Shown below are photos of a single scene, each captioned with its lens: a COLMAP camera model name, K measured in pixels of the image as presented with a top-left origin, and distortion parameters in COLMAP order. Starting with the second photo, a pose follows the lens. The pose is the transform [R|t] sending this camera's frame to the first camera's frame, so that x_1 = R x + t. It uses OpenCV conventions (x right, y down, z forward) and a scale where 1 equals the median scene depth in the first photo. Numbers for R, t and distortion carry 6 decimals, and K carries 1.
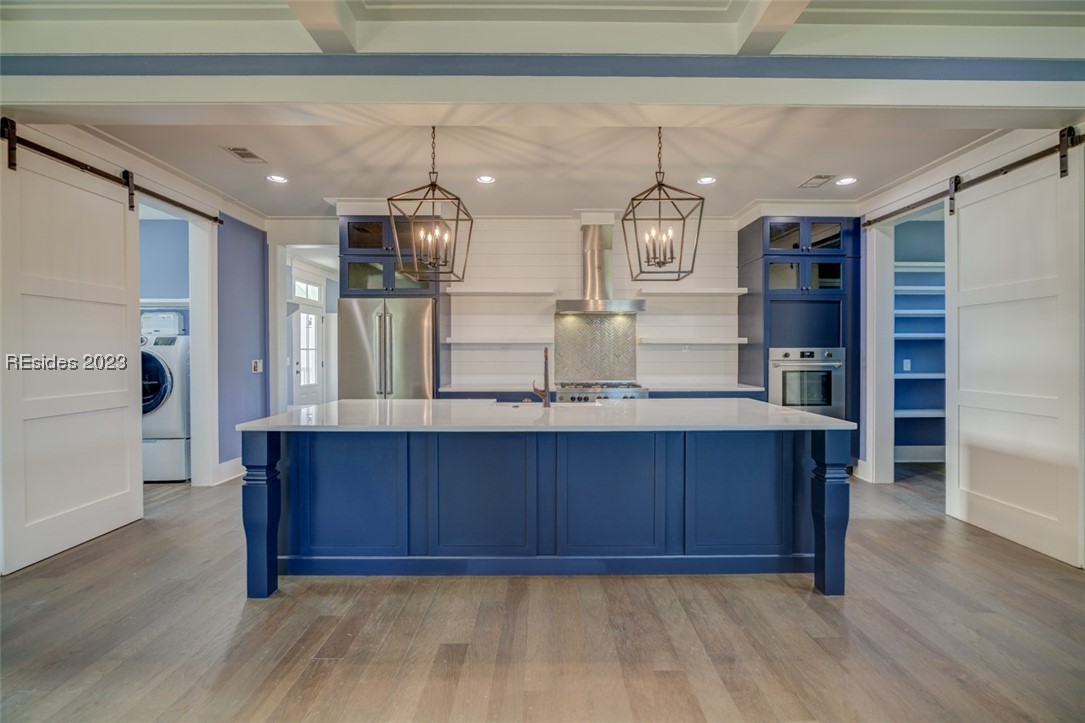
lens RADIAL K [[475.3, 0, 528.6], [0, 475.3, 351.8], [0, 0, 1]] dist [-0.021661, 0.004869]
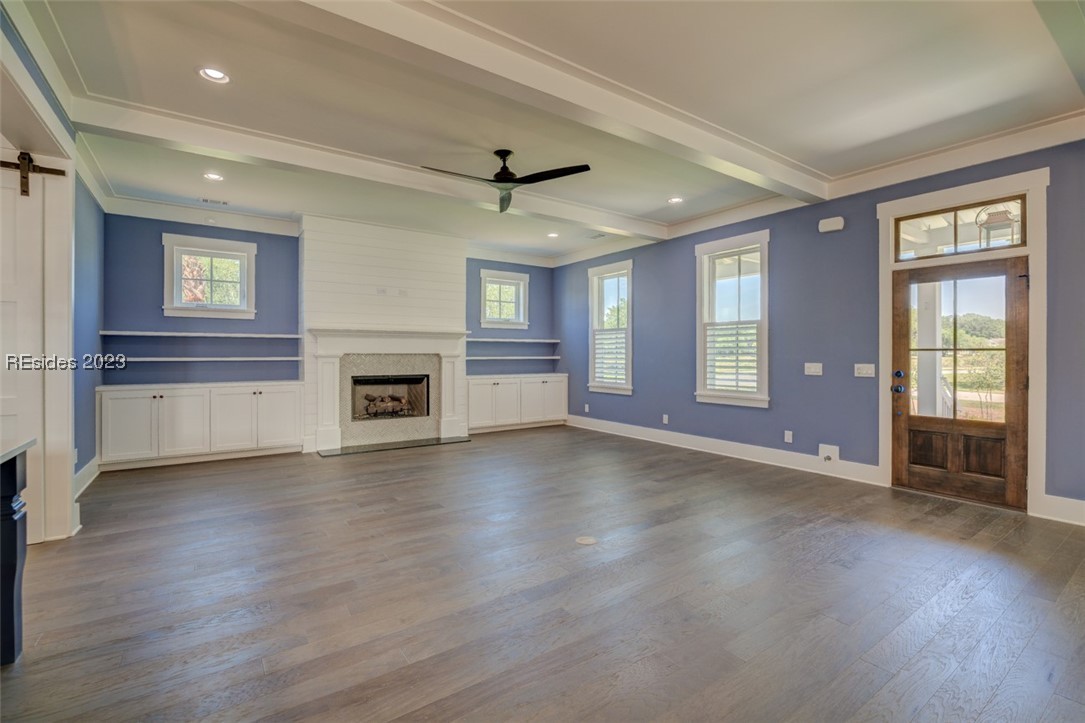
lens RADIAL K [[475.3, 0, 548.9], [0, 475.3, 354.9], [0, 0, 1]] dist [-0.021661, 0.004869]
pose [[-0.588454, 0.000040, 0.808531, -0.271904], [-0.000158, 1.000000, -0.000165, 0.000210], [-0.808531, -0.000225, -0.588454, 0.376774]]
